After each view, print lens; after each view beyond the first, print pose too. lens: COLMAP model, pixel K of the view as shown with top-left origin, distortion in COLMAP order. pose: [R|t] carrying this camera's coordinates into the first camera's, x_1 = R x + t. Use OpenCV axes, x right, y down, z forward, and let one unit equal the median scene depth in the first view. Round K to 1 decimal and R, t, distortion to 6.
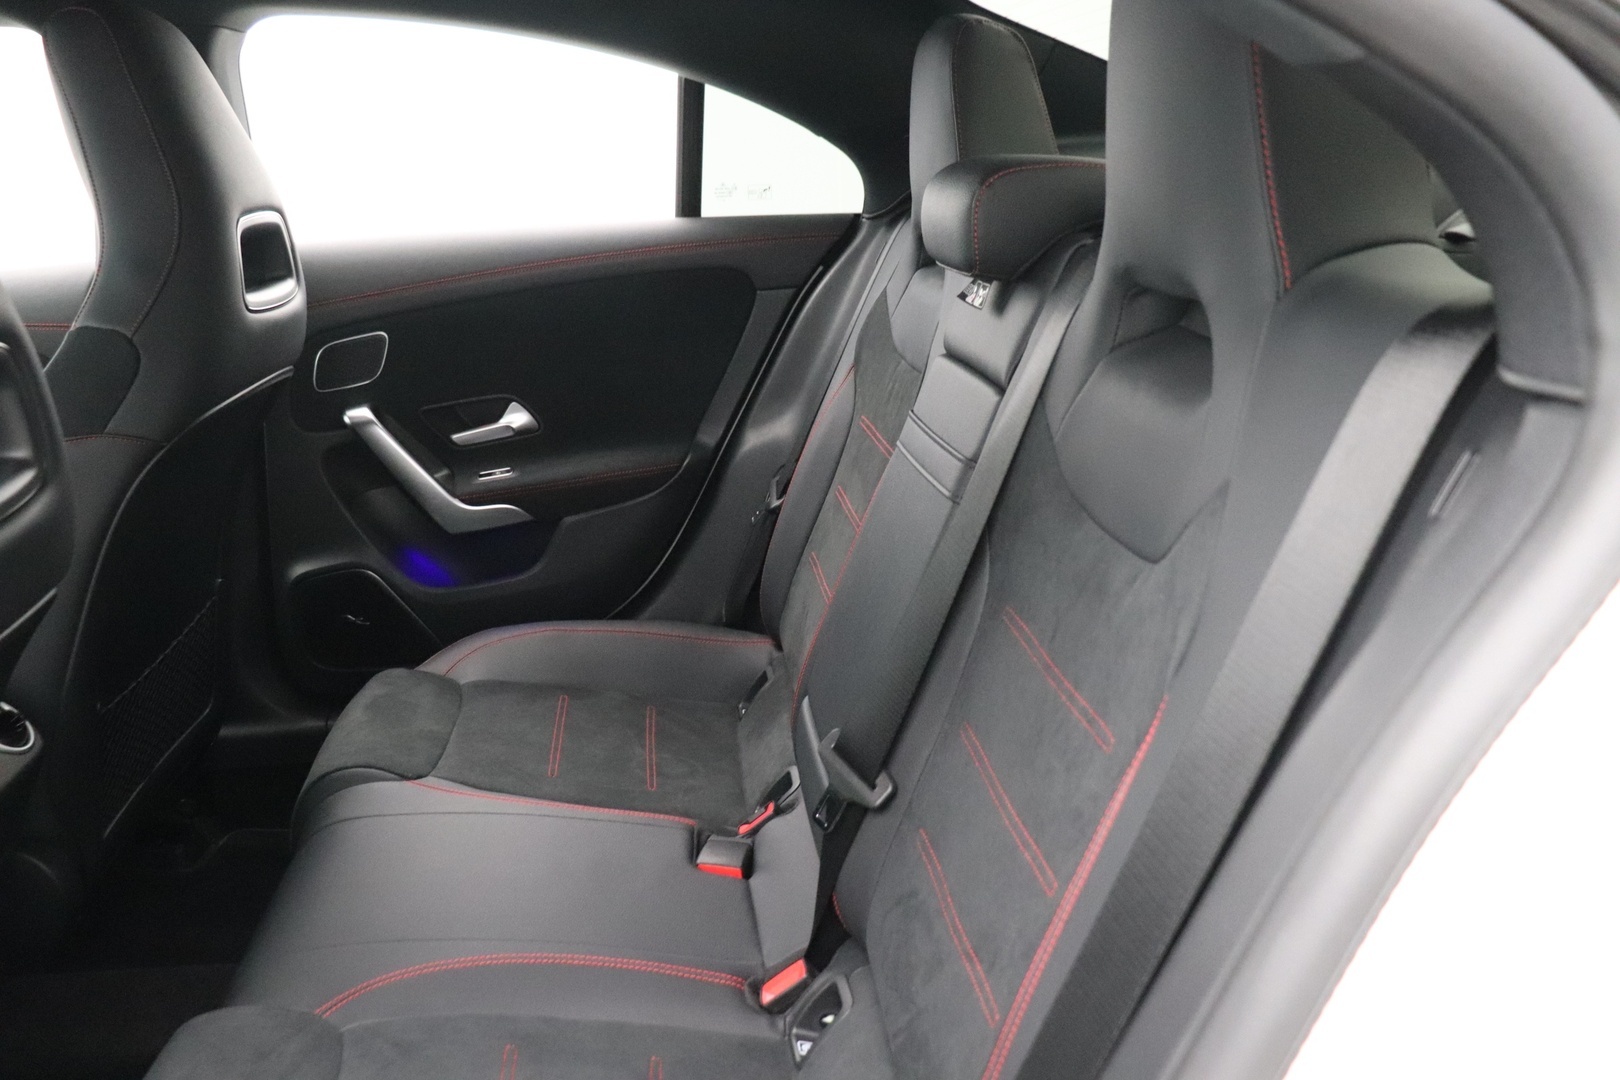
lens RADIAL K [[1384.5, 0, 818.8], [0, 1384.5, 535.5], [0, 0, 1]] dist [-0.138984, 0.116413]
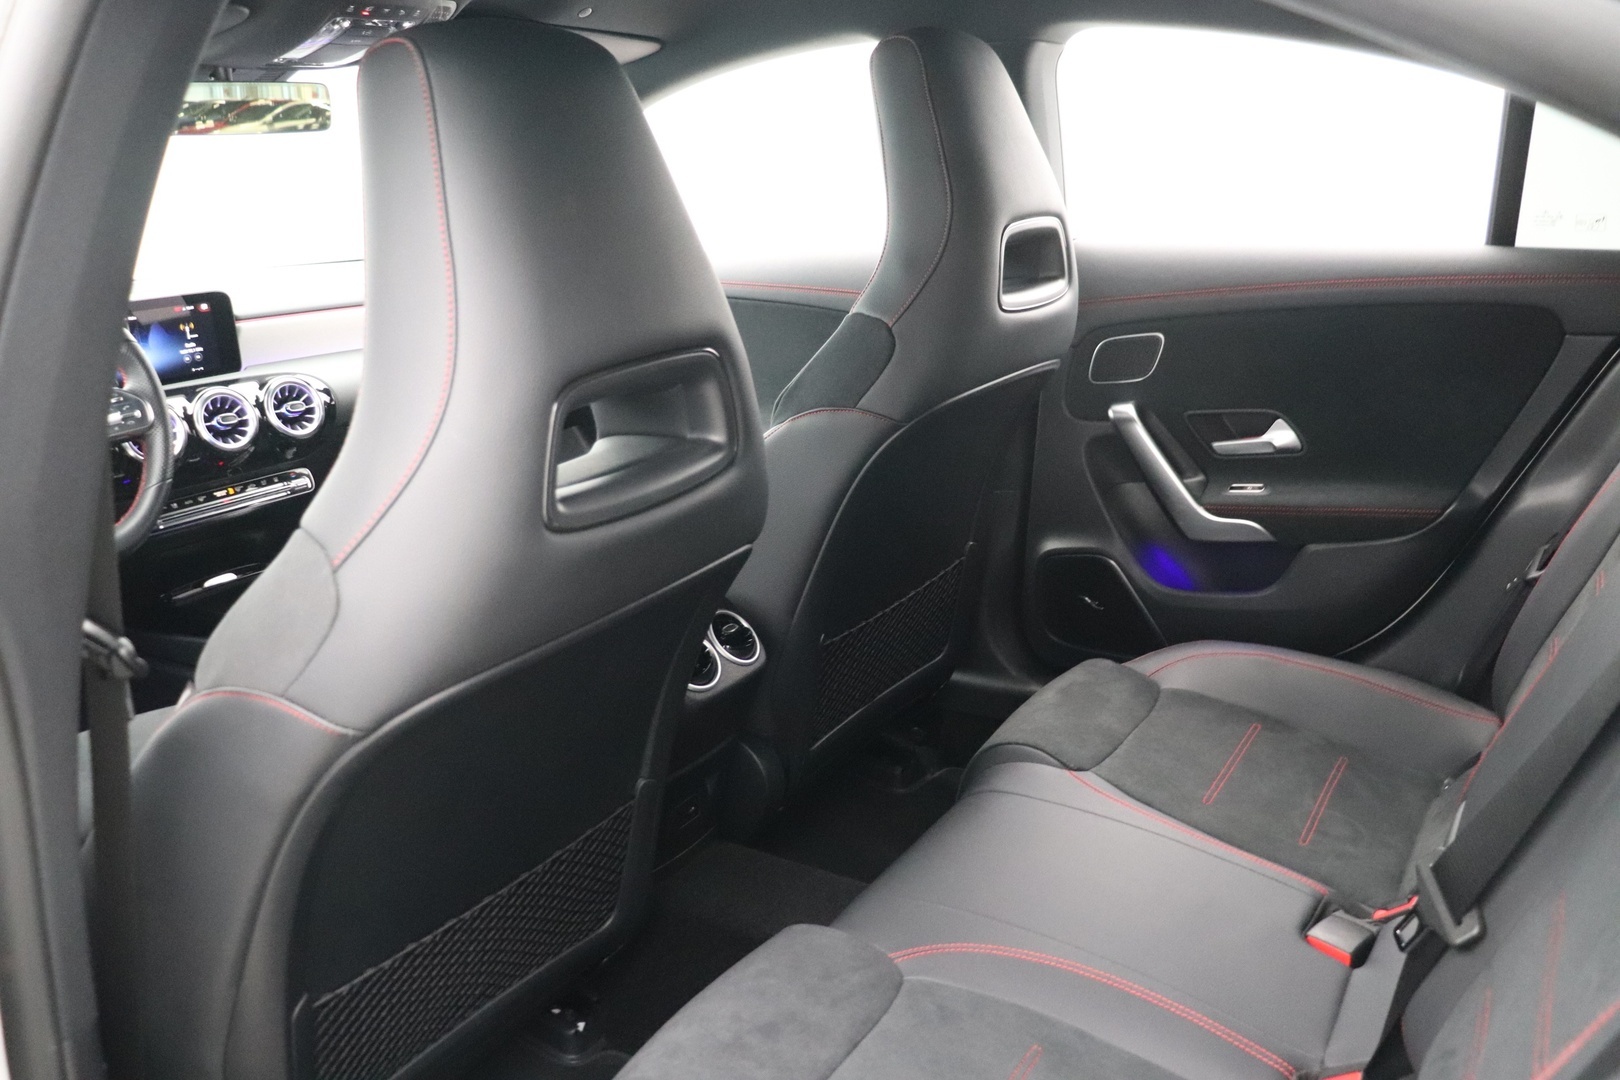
lens RADIAL K [[1384.5, 0, 808.4], [0, 1384.5, 553.5], [0, 0, 1]] dist [-0.138984, 0.116413]
pose [[0.794572, 0.189298, -0.576907, 0.100620], [-0.166802, 0.981654, 0.092371, -0.040906], [0.583808, 0.022834, 0.811570, 0.017201]]
